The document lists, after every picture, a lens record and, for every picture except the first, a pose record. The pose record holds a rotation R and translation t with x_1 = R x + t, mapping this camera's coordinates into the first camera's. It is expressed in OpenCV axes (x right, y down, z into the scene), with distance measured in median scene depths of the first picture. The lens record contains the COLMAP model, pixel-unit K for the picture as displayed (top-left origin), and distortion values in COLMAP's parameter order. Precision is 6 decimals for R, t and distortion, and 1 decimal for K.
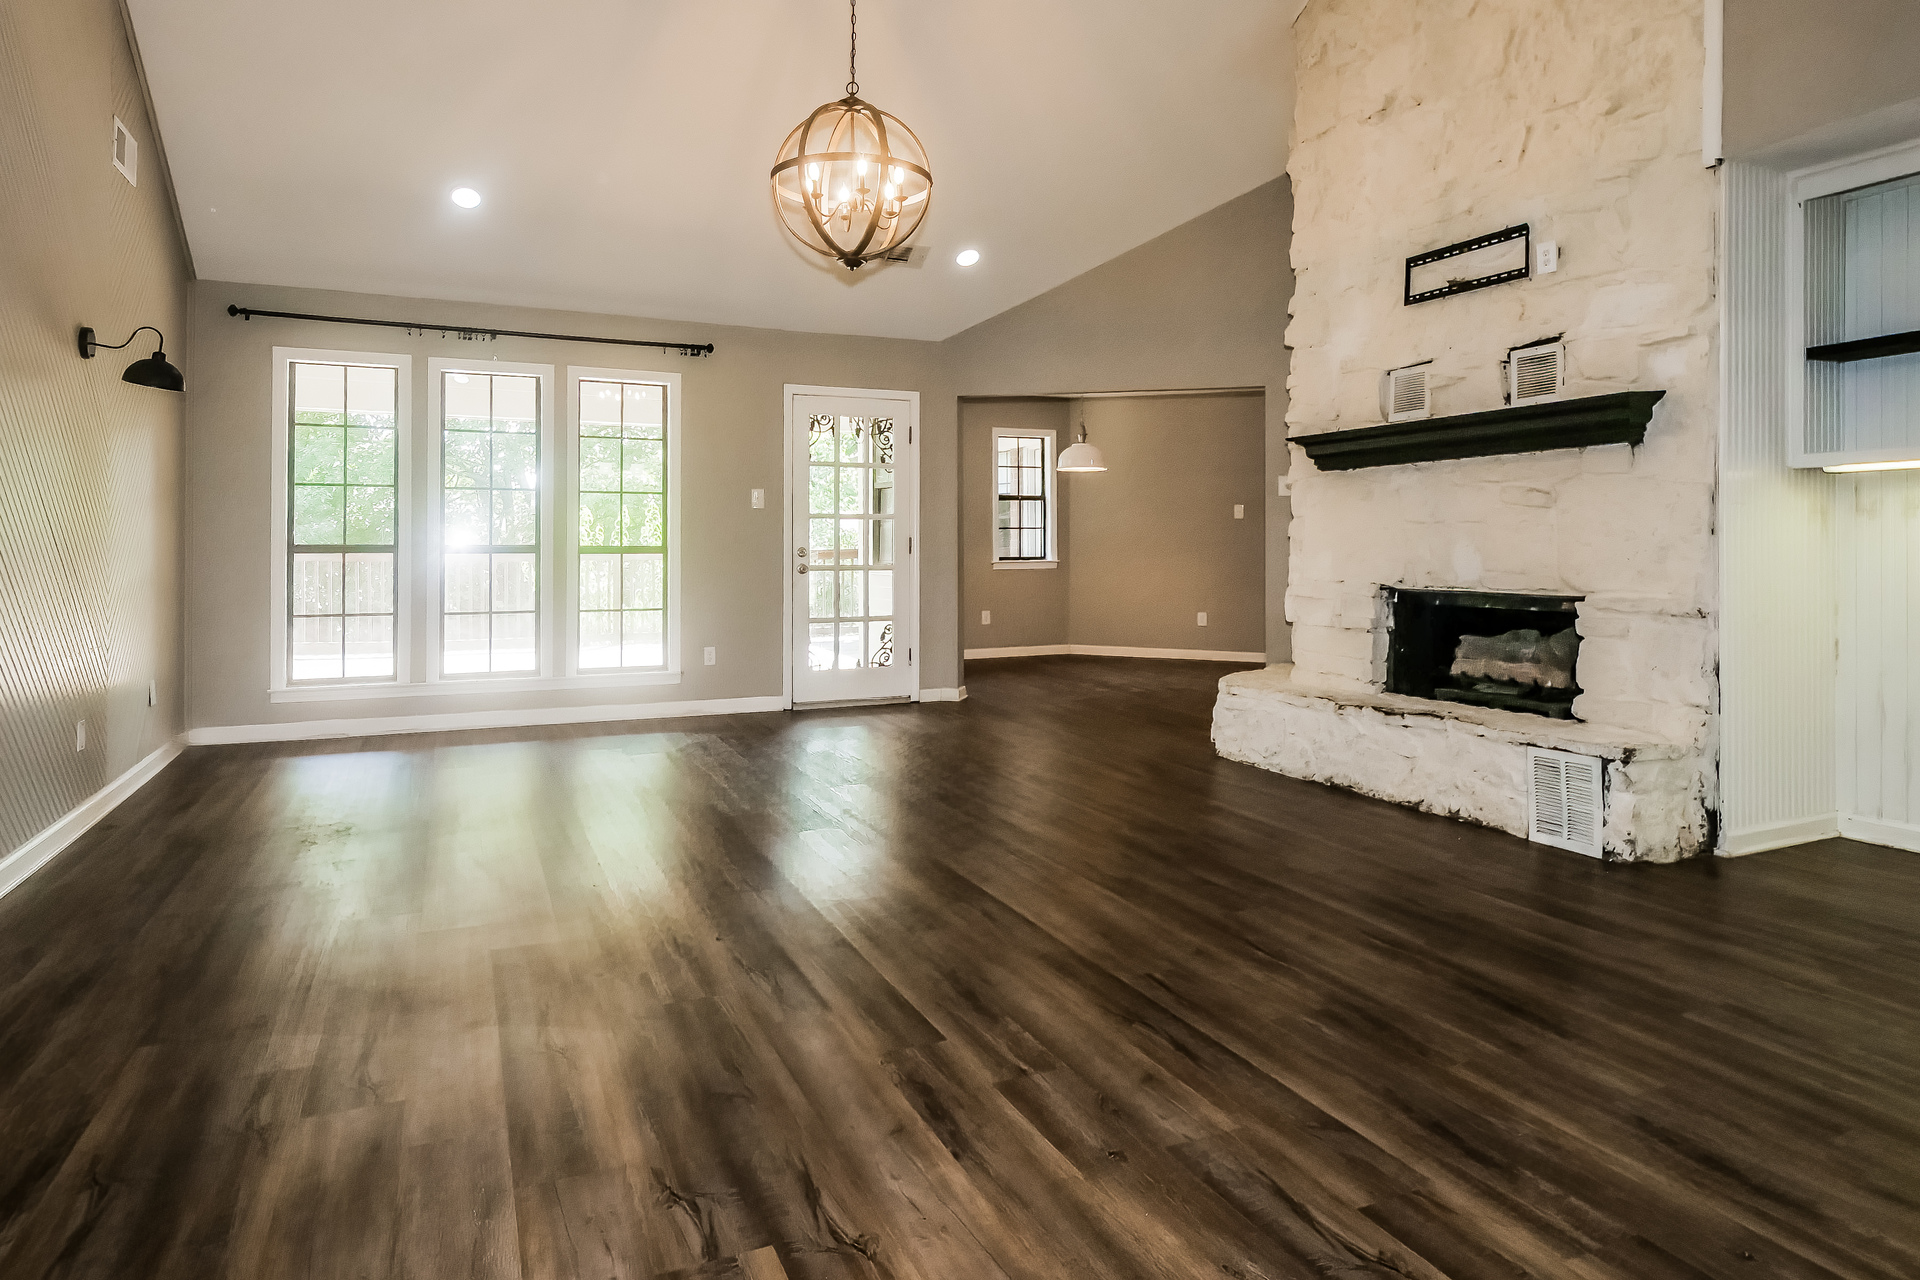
lens RADIAL K [[1138.0, 0, 1012.9], [0, 1138.0, 555.5], [0, 0, 1]] dist [-0.012737, 0.000153]
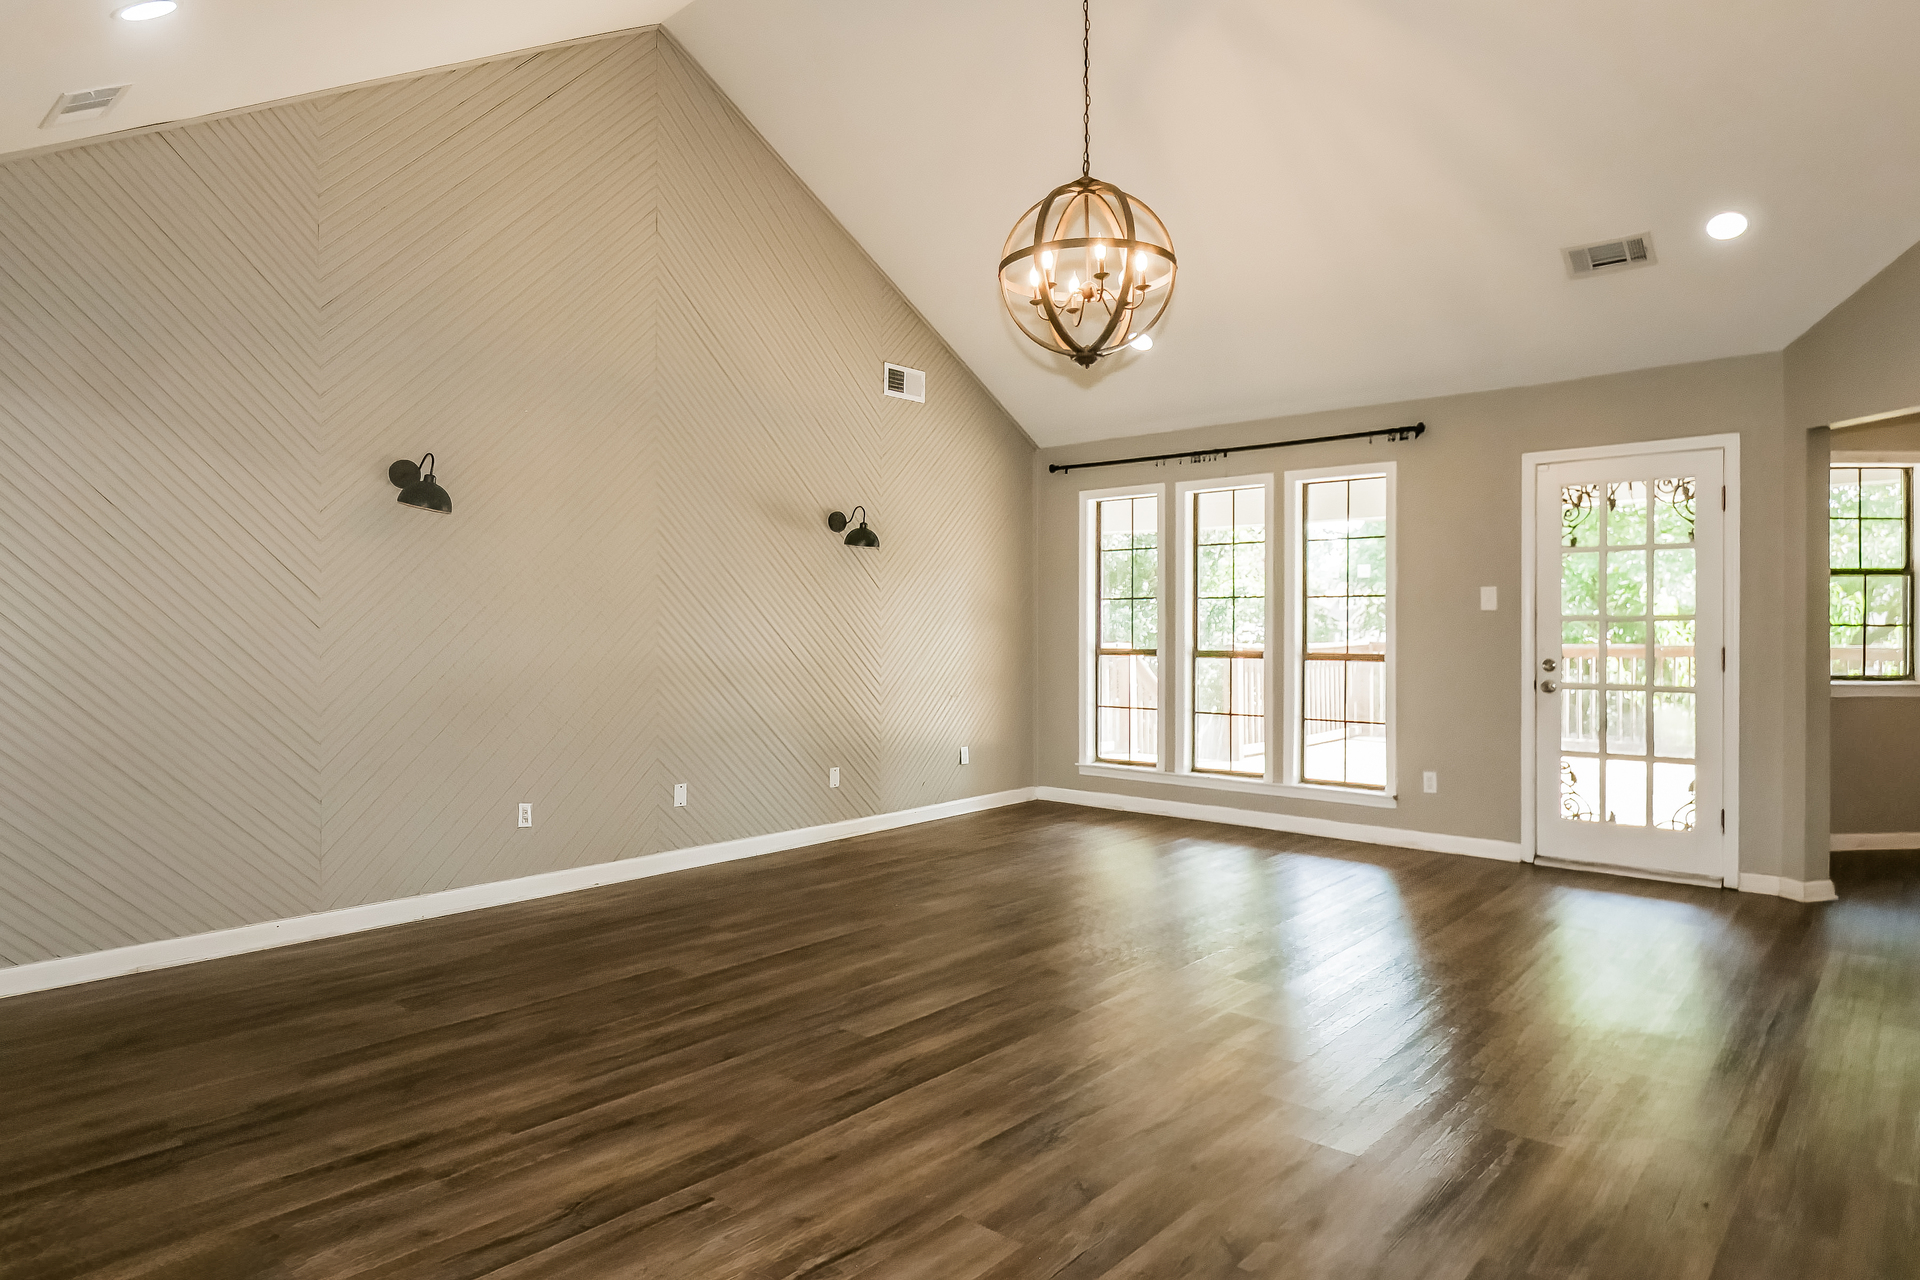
lens RADIAL K [[1138.0, 0, 964.2], [0, 1138.0, 630.1], [0, 0, 1]] dist [-0.012737, 0.000153]
pose [[0.375625, 0.001972, -0.926770, 0.432294], [-0.005134, 0.999987, 0.000047, -0.027789], [0.926757, 0.004741, 0.375630, 0.373560]]
